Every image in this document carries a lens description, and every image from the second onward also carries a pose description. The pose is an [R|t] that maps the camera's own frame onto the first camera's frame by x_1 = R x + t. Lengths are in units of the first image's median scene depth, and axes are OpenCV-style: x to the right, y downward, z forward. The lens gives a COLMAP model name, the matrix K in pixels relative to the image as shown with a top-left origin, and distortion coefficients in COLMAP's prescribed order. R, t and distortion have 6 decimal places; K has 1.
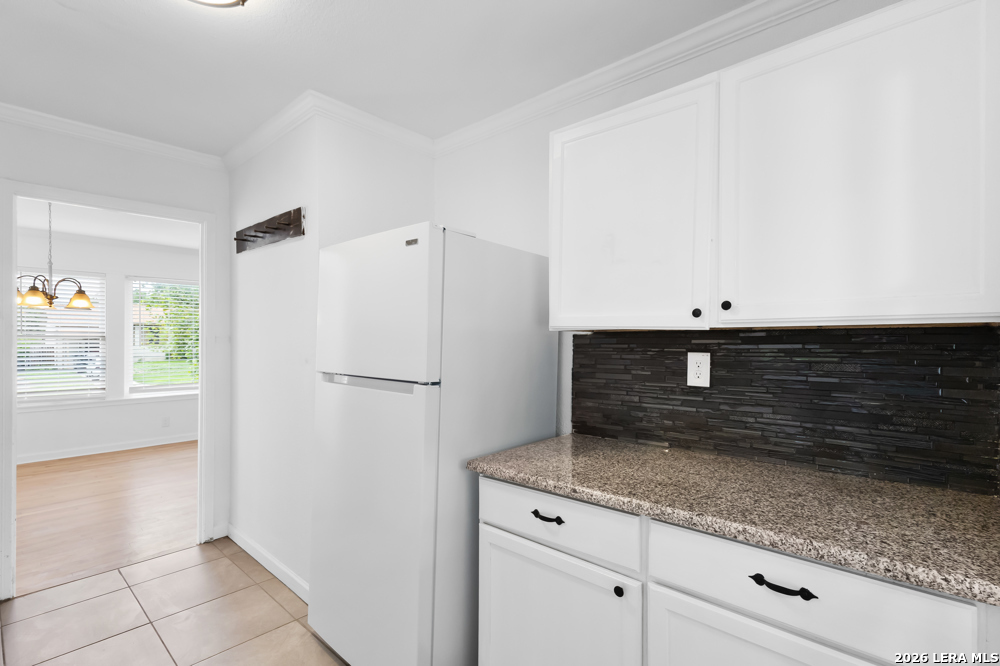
lens RADIAL K [[466.7, 0, 501.6], [0, 466.7, 330.0], [0, 0, 1]] dist [0.009956, 0.000975]
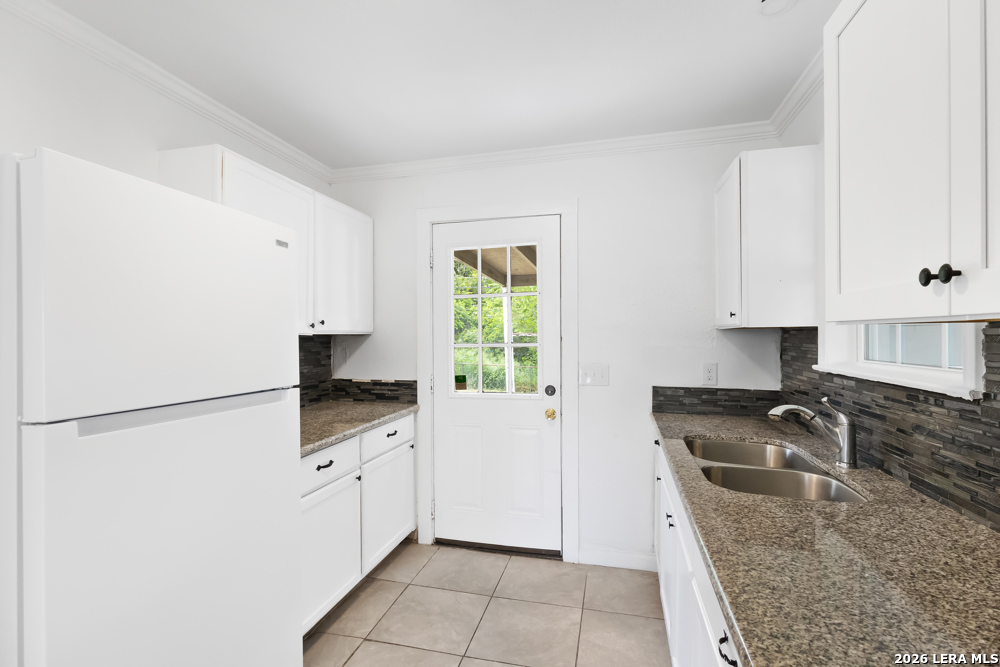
lens RADIAL K [[466.7, 0, 500.3], [0, 466.7, 339.2], [0, 0, 1]] dist [0.009956, 0.000975]
pose [[-0.450068, -0.001298, 0.892993, -1.475200], [0.002012, 0.999995, 0.002468, 0.010153], [-0.892992, 0.002907, -0.450063, 1.205430]]
